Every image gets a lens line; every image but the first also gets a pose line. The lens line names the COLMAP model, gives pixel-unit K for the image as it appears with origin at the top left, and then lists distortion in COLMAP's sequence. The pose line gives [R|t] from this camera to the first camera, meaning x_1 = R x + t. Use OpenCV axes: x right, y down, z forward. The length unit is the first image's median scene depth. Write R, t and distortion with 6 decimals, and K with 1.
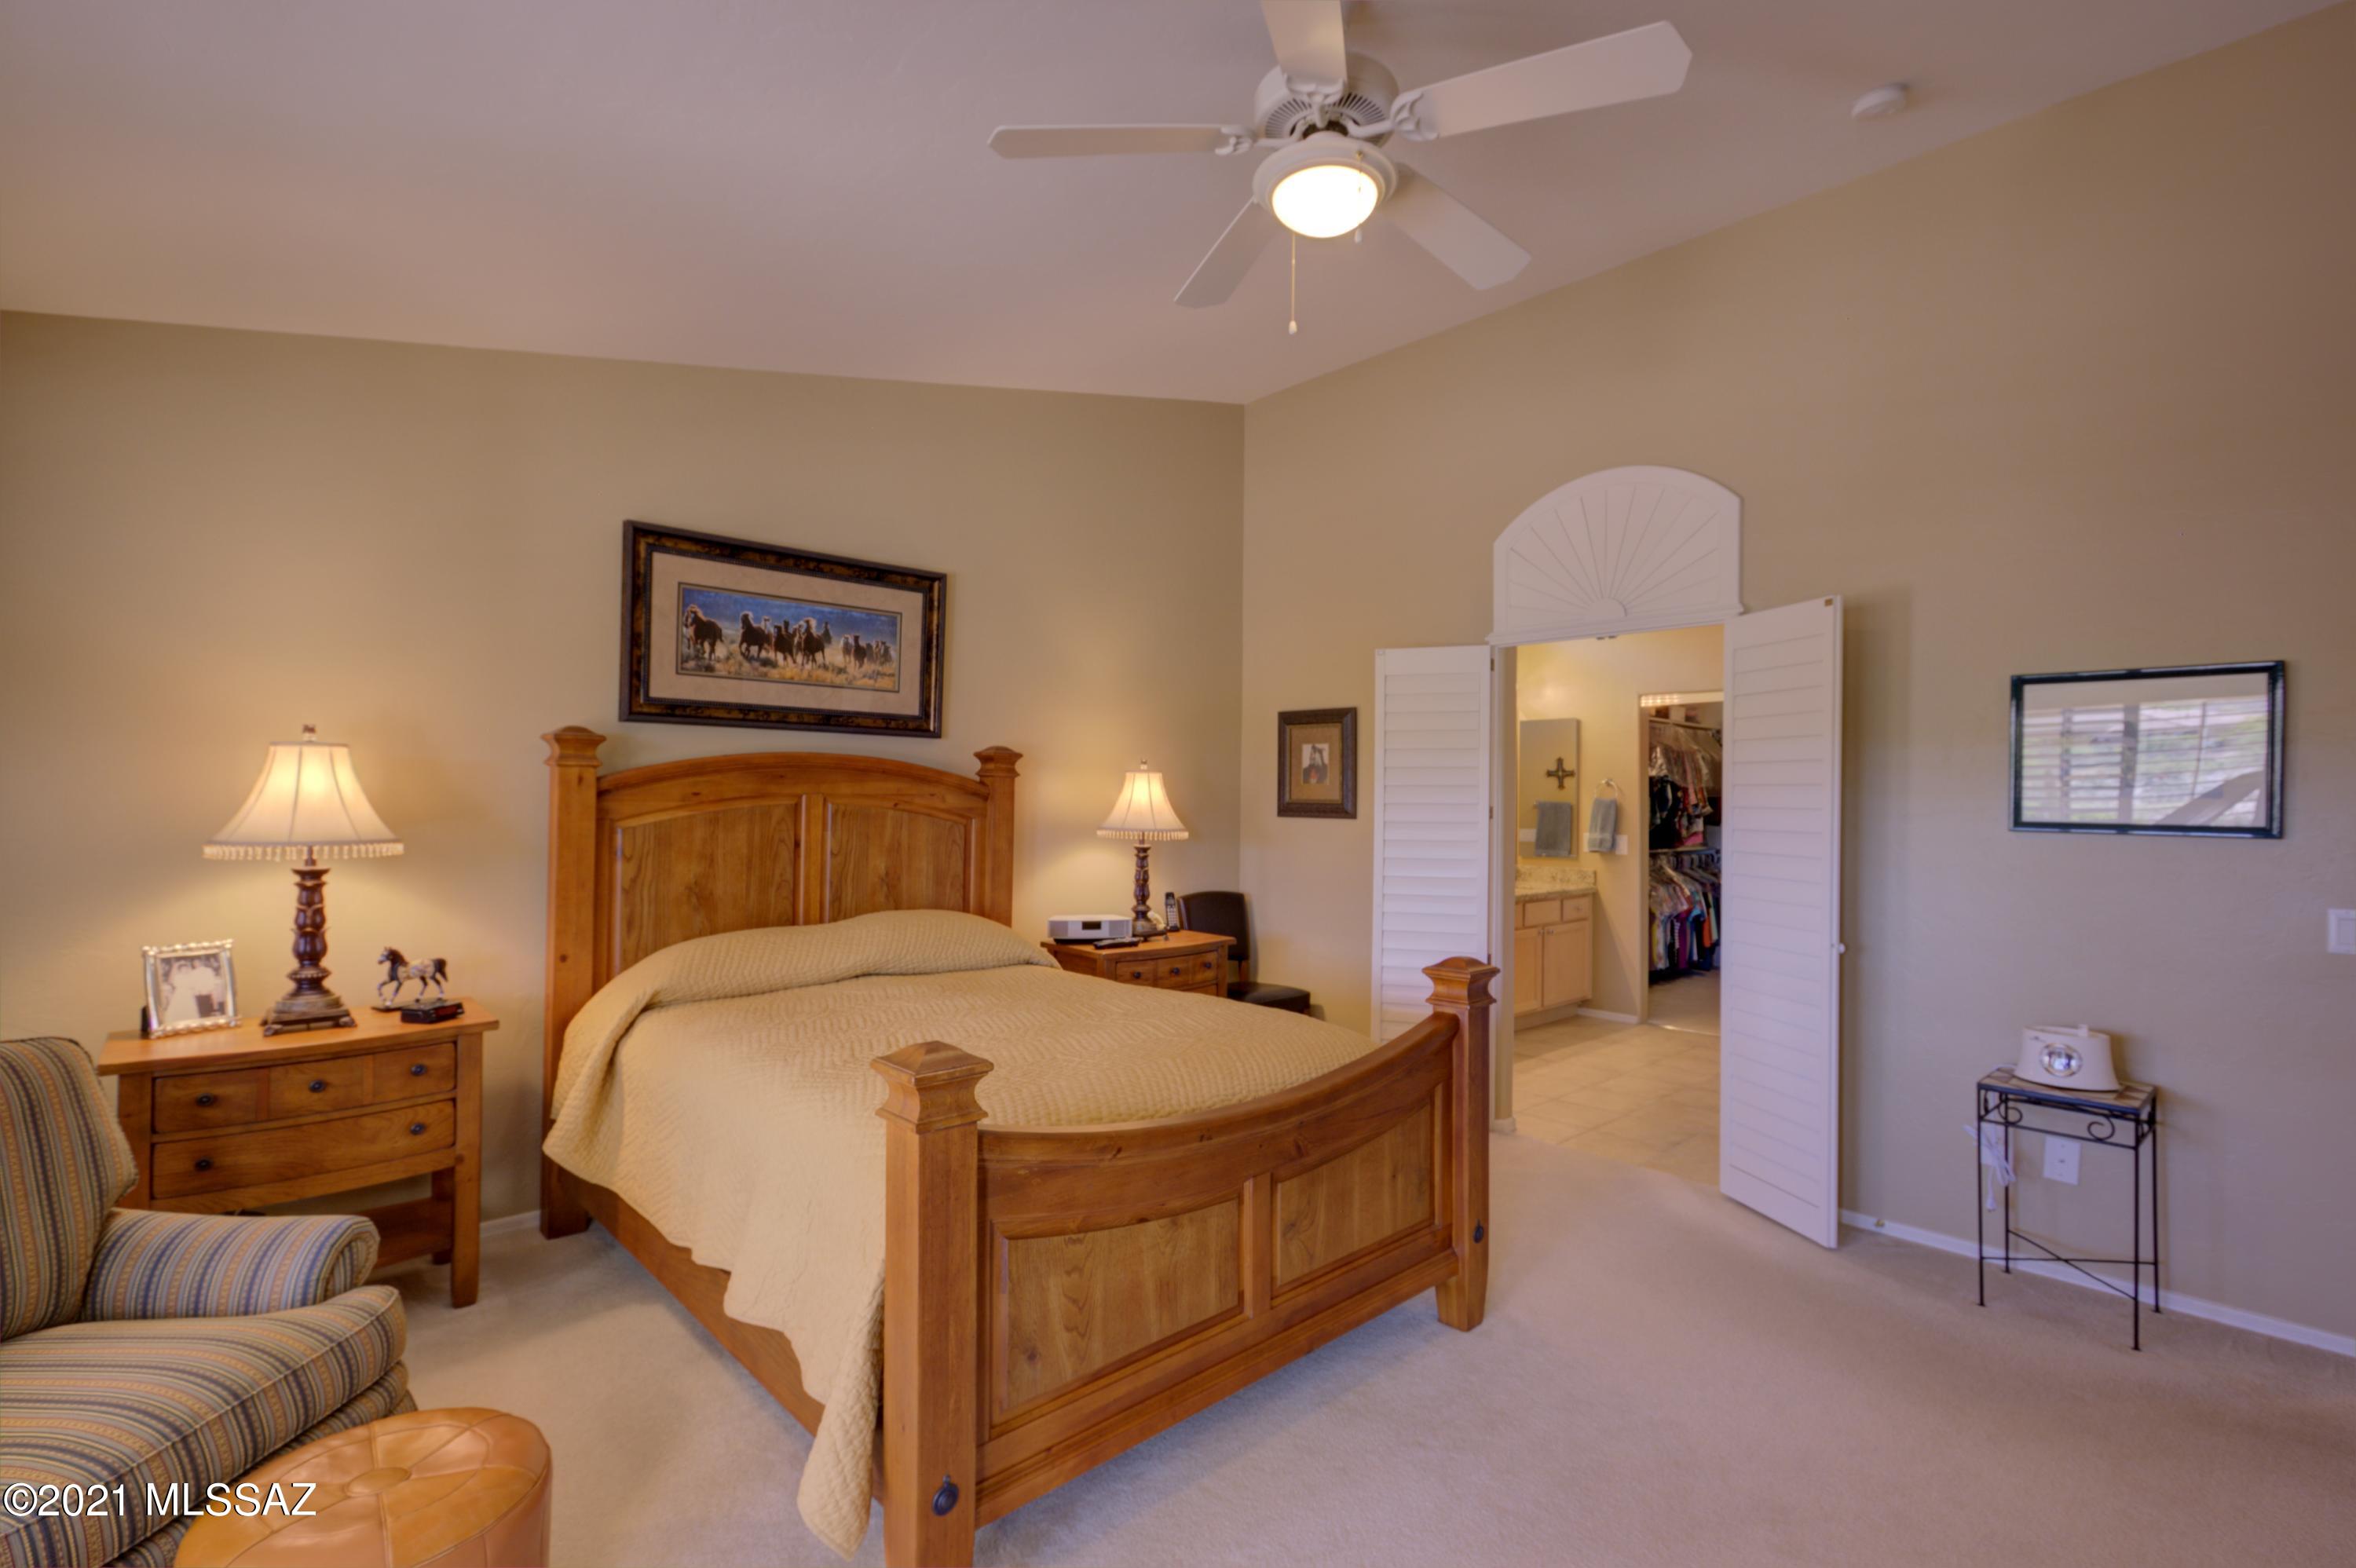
lens RADIAL K [[1077.9, 0, 1179.7], [0, 1077.9, 796.2], [0, 0, 1]] dist [-0.017951, 0.018429]
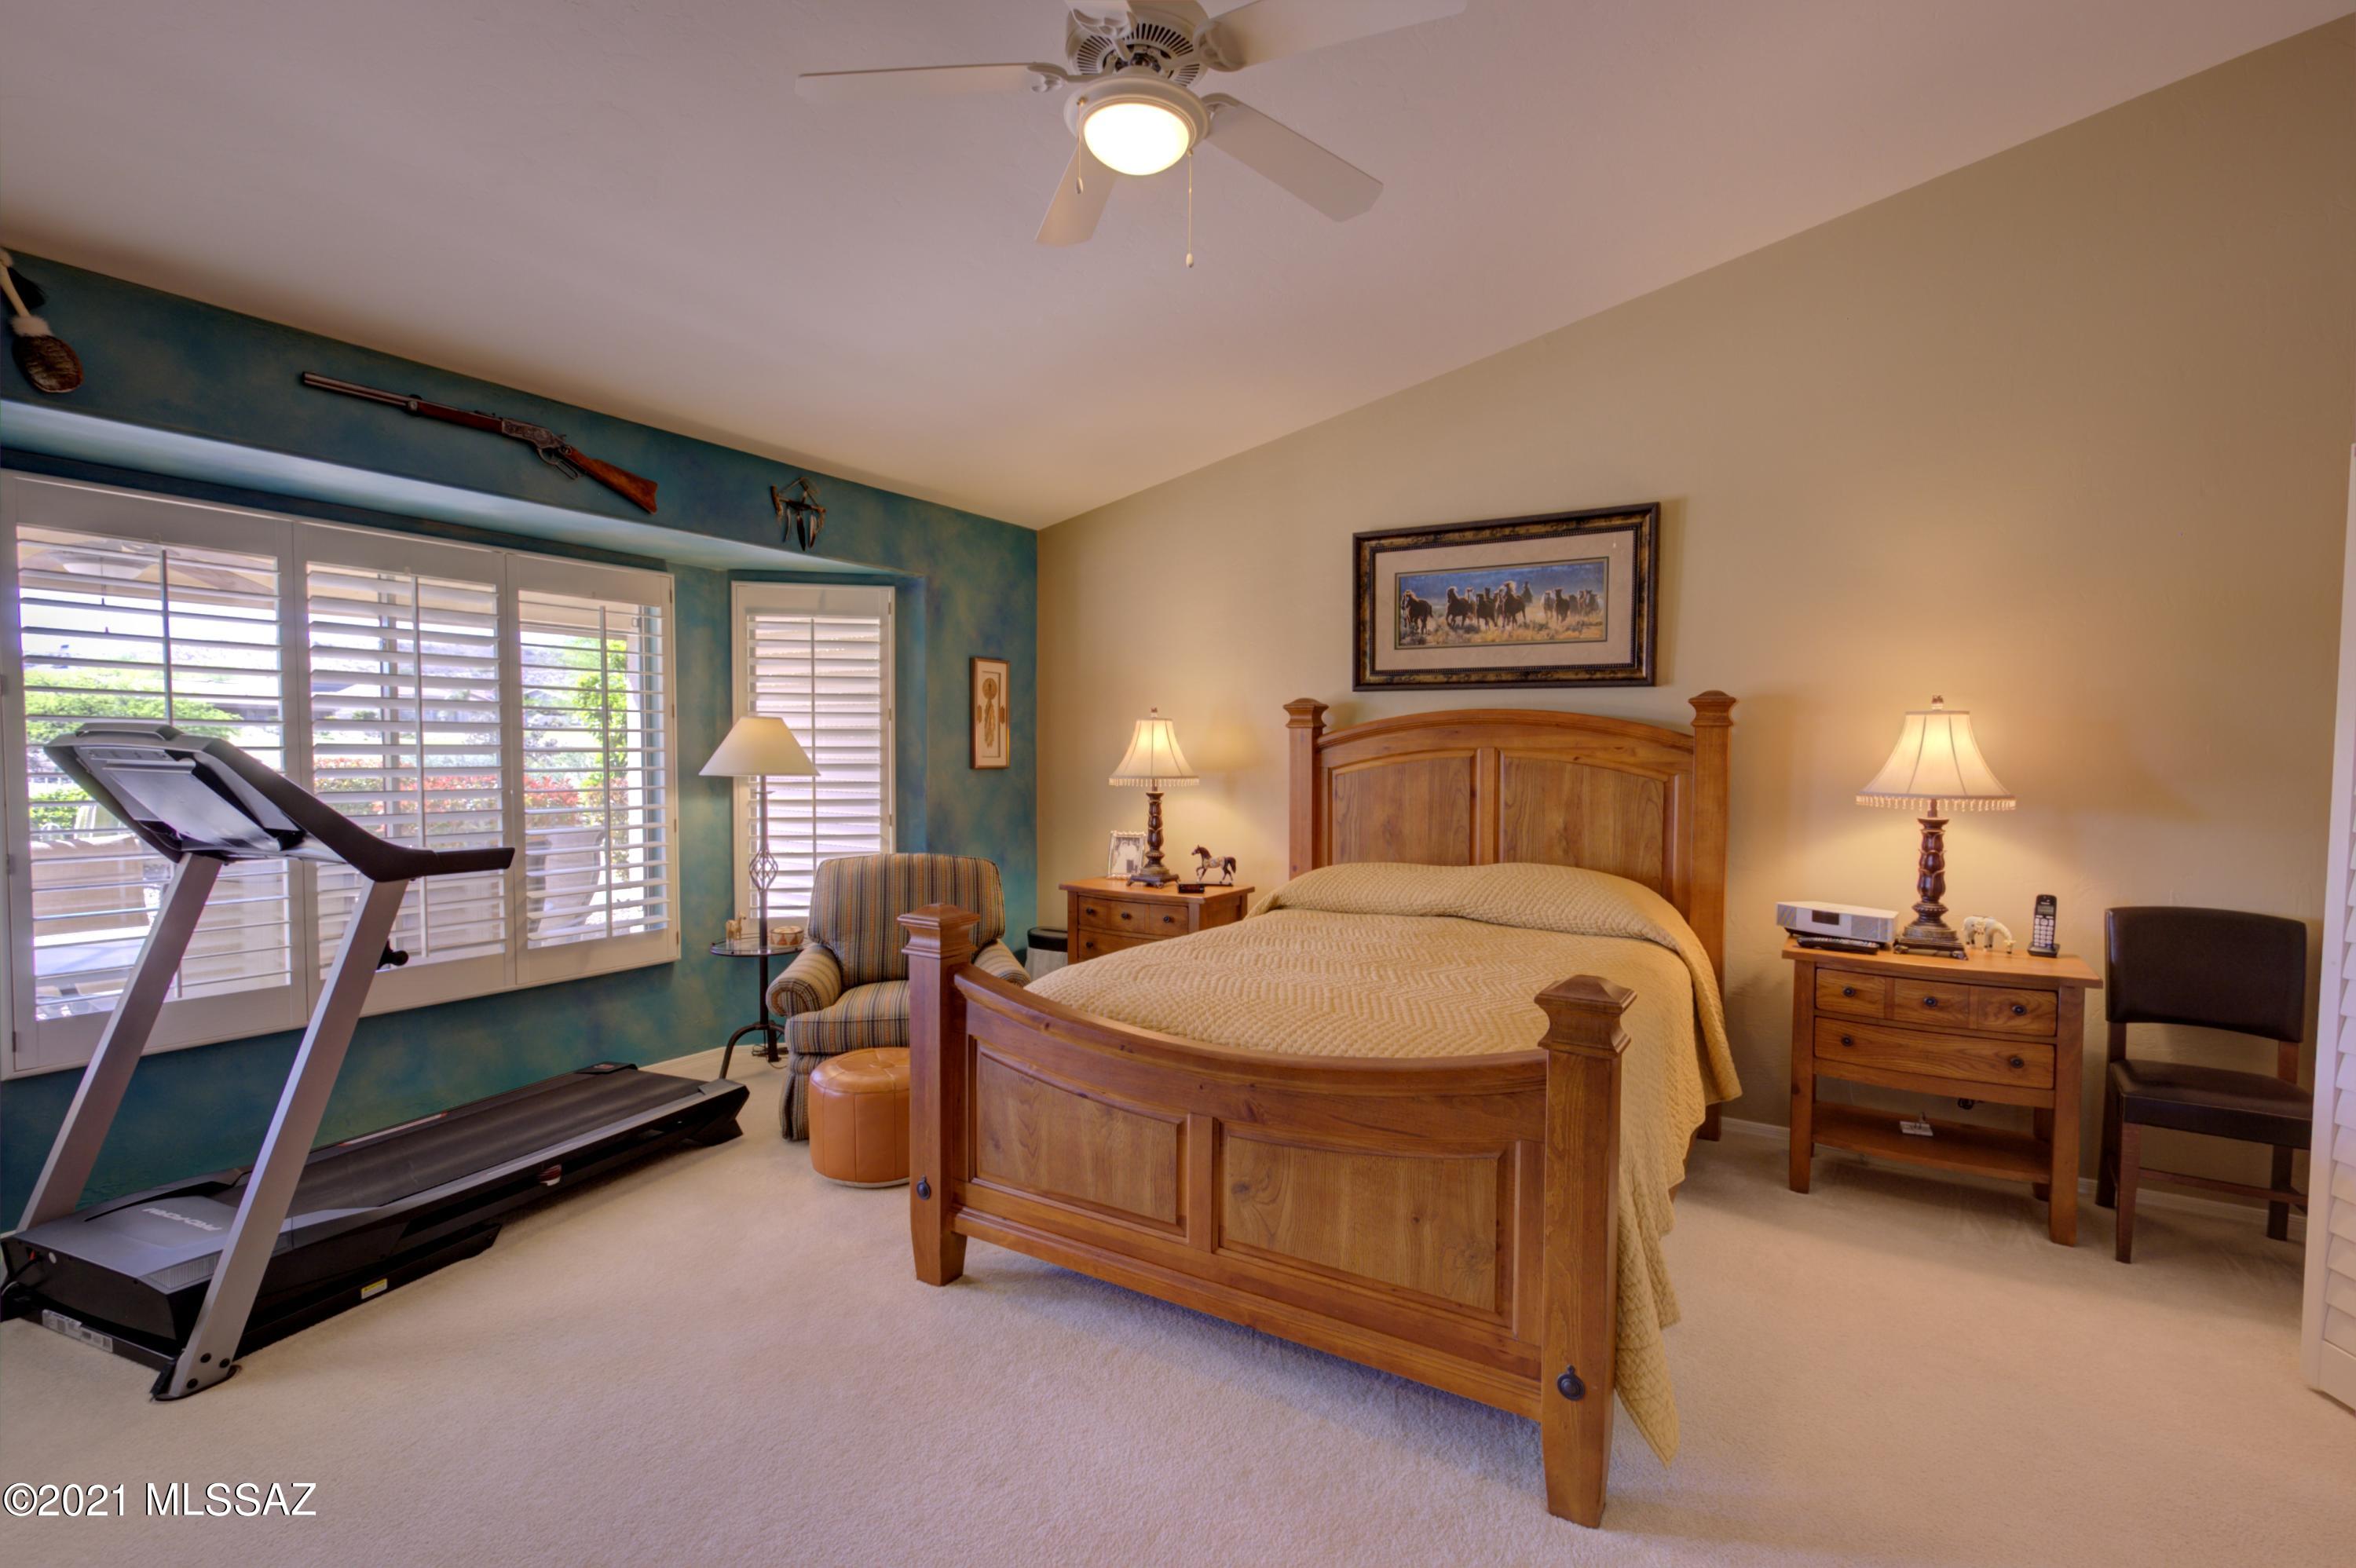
lens RADIAL K [[1077.9, 0, 1179.7], [0, 1077.9, 796.2], [0, 0, 1]] dist [-0.017951, 0.018429]
pose [[0.273475, 0.038758, -0.961098, 0.605816], [0.001461, 0.999170, 0.040709, 0.002045], [0.961878, -0.012537, 0.273191, 0.405792]]
